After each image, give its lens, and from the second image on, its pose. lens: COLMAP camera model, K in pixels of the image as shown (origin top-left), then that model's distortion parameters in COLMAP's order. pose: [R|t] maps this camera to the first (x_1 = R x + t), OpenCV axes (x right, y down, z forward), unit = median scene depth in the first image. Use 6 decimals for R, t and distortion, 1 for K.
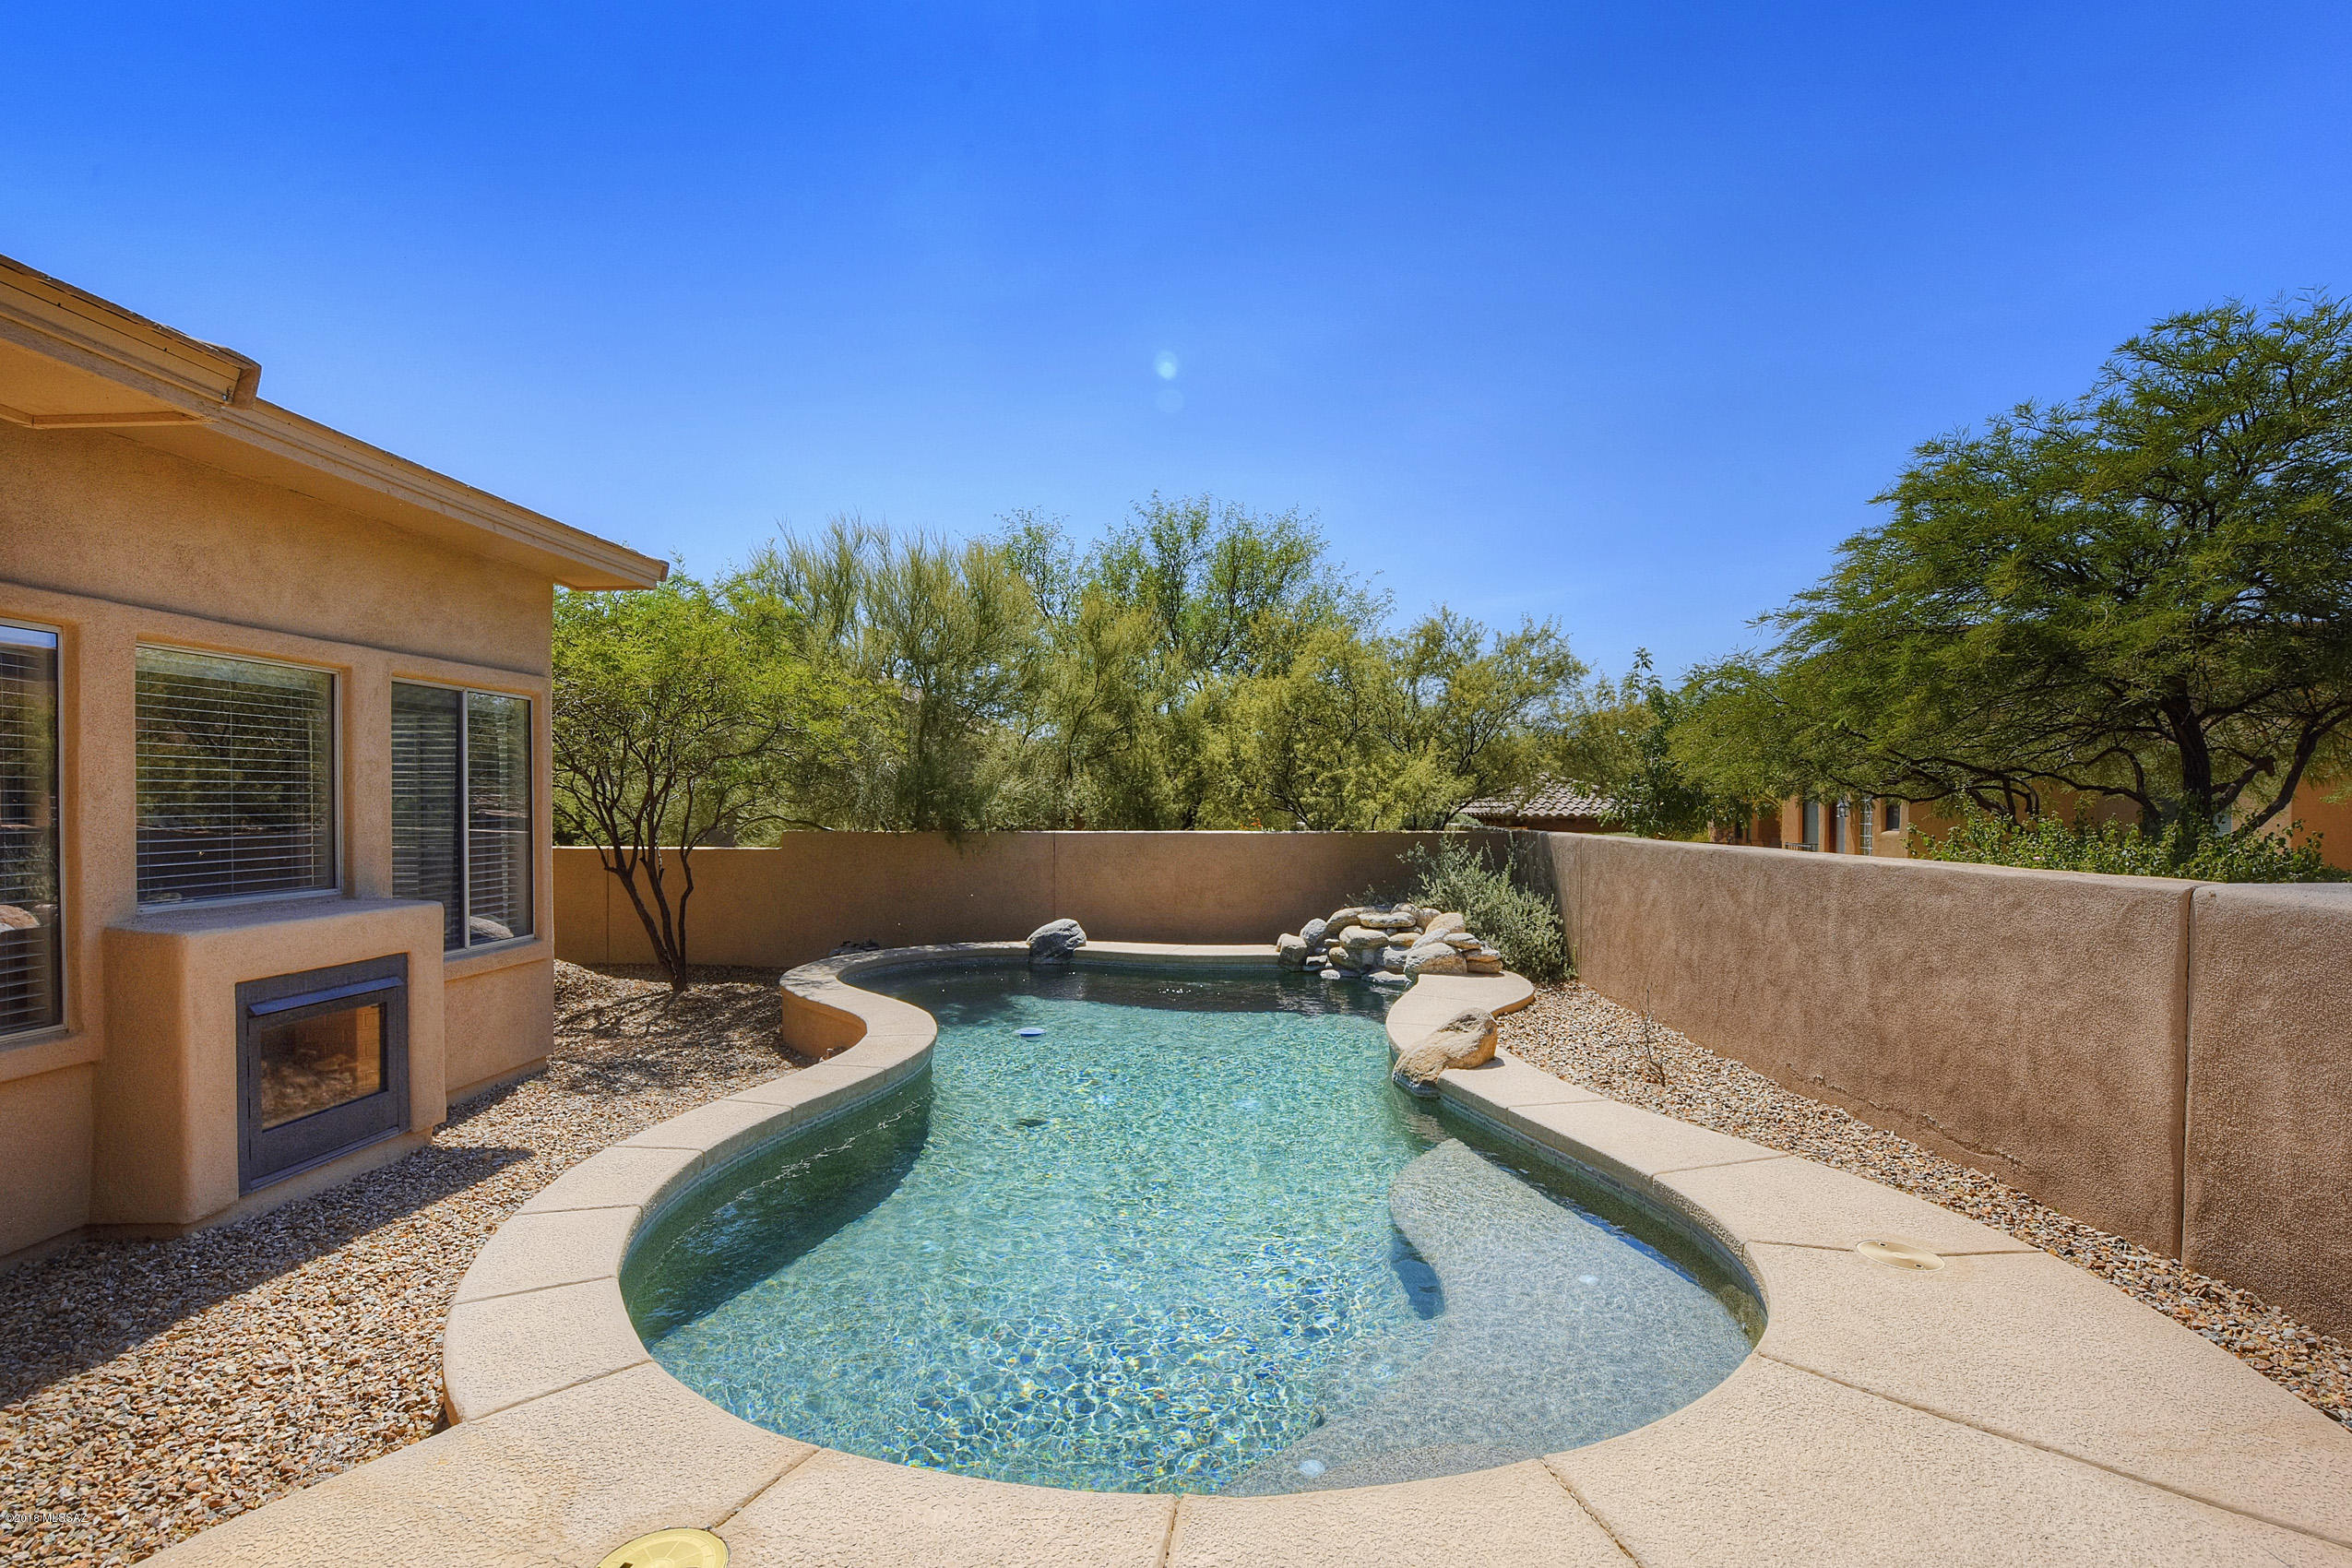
lens RADIAL K [[1072.9, 0, 1177.0], [0, 1072.9, 798.4], [0, 0, 1]] dist [-0.007540, -0.004332]
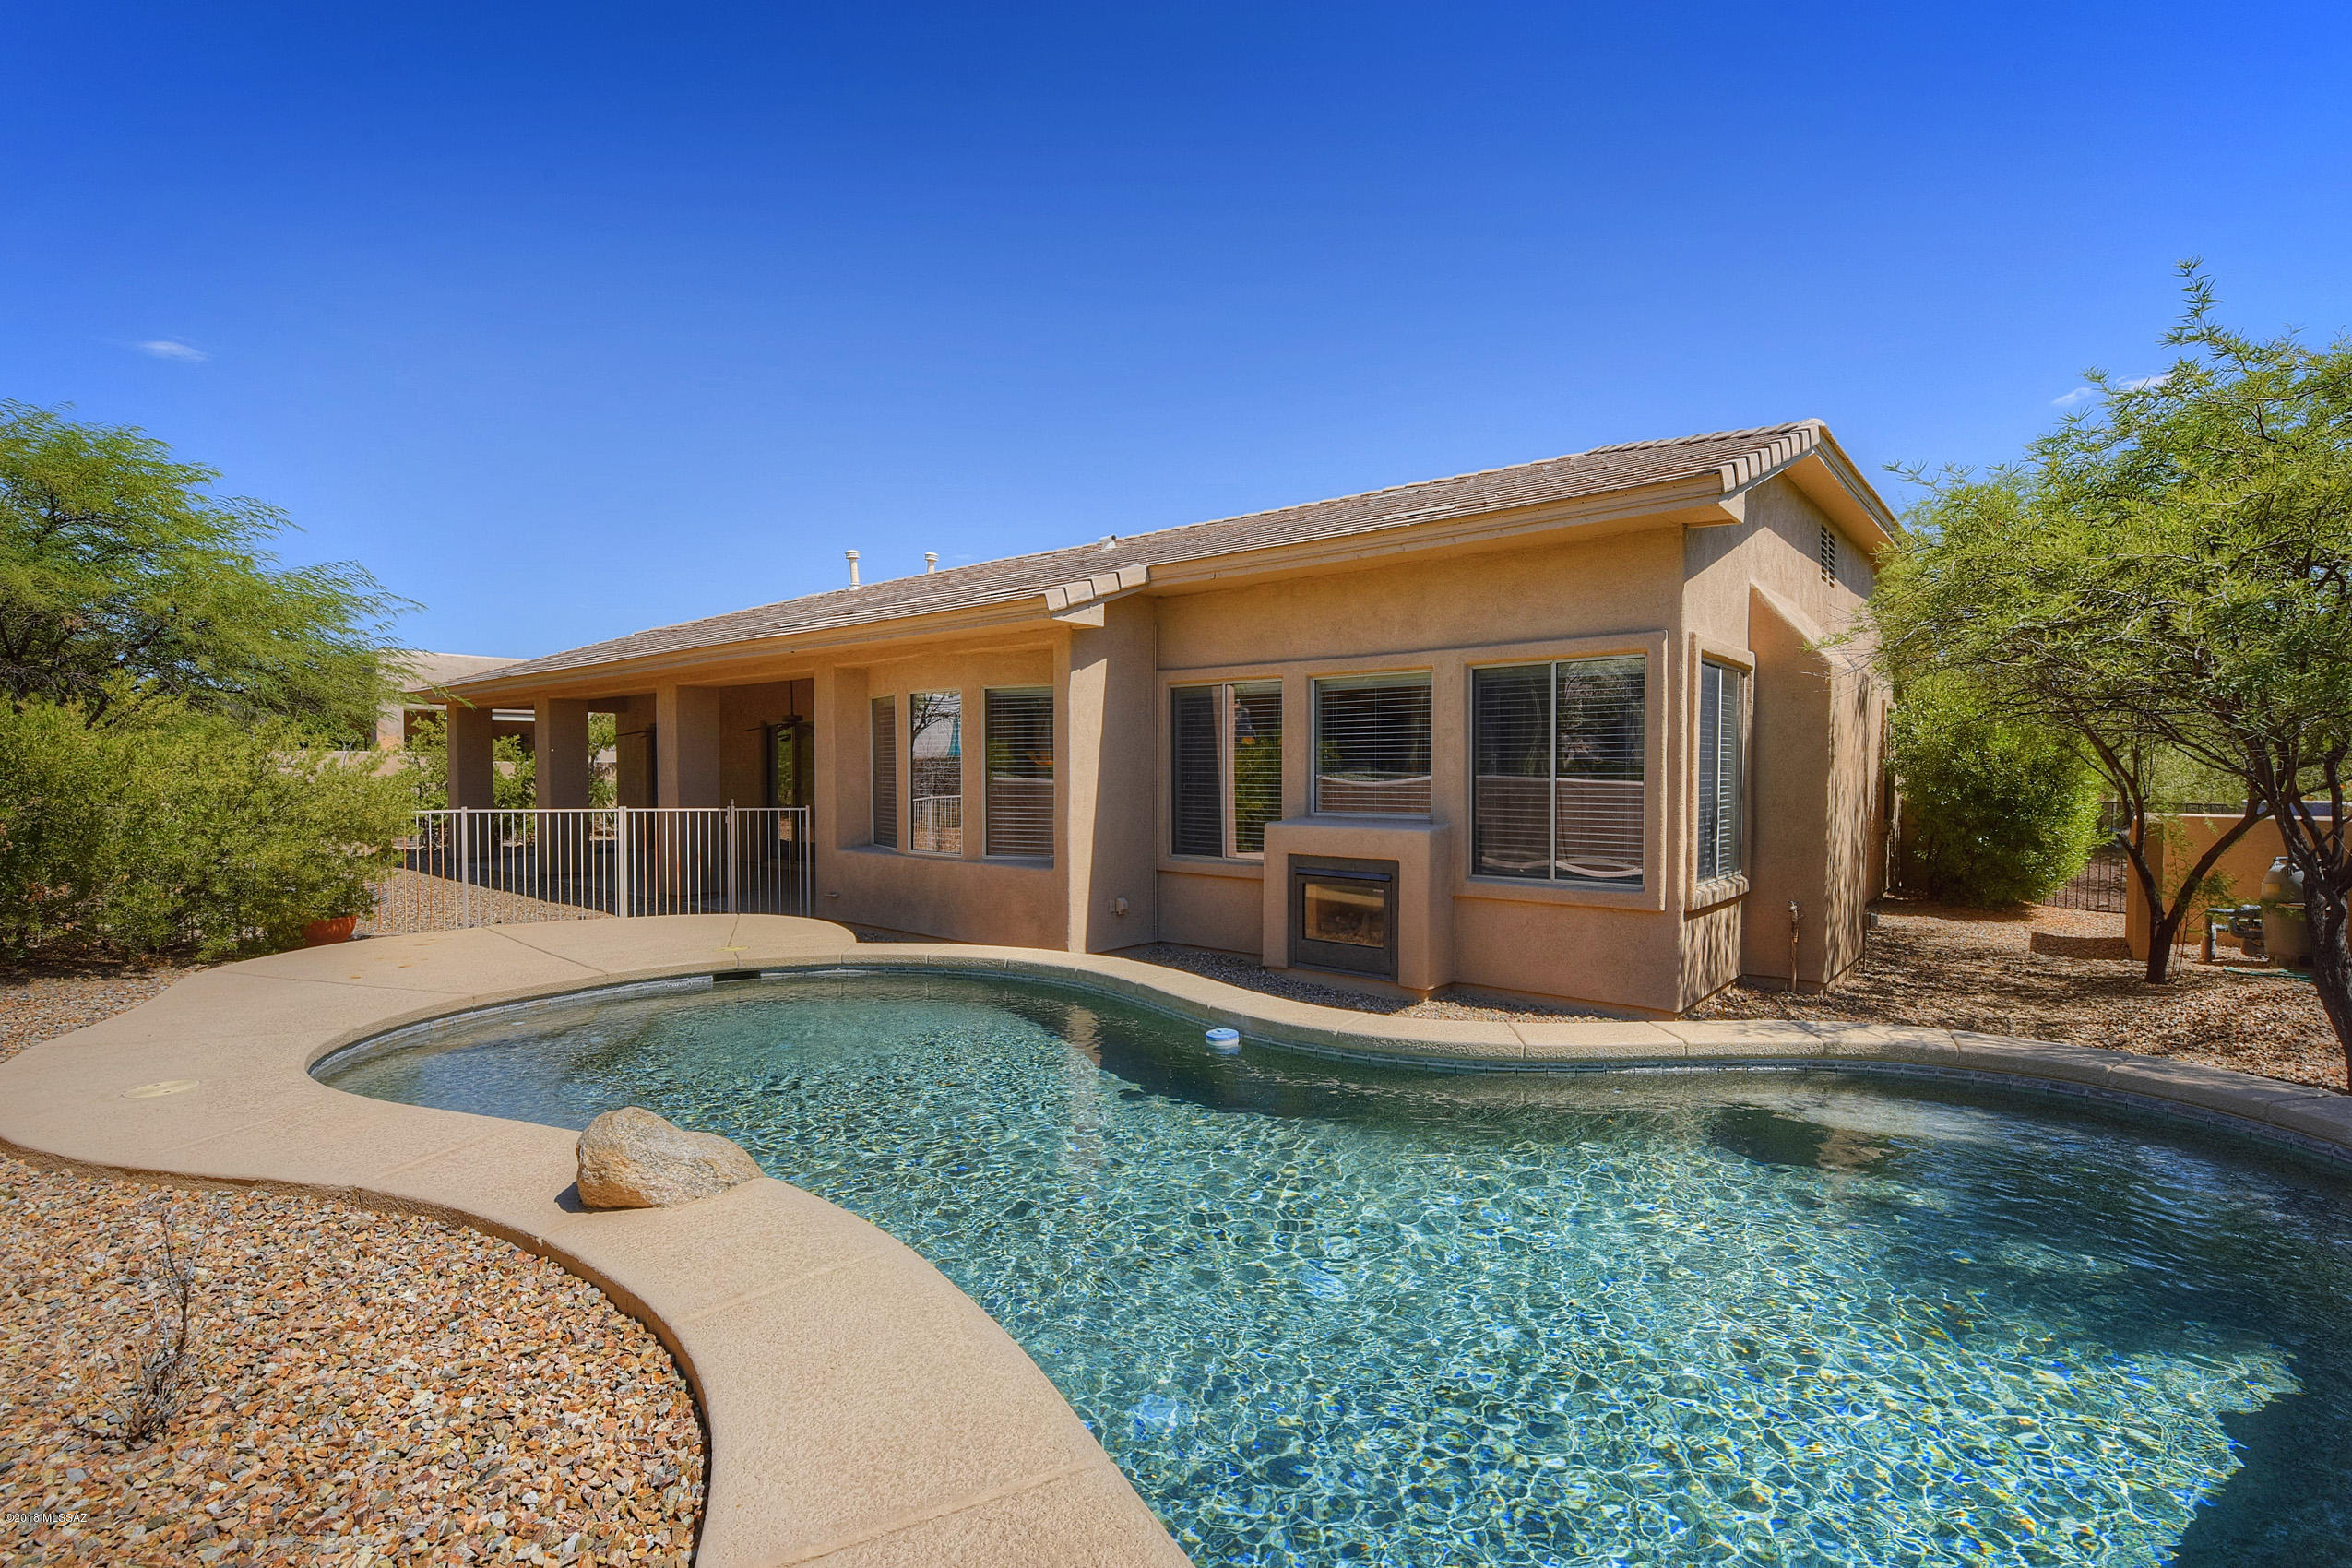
lens RADIAL K [[1072.9, 0, 1176.4], [0, 1072.9, 785.3], [0, 0, 1]] dist [-0.007540, -0.004332]
pose [[-0.587222, 0.012085, -0.809336, 0.604272], [0.003917, 0.999919, 0.012090, 0.020479], [0.809416, 0.003930, -0.587222, 1.513548]]
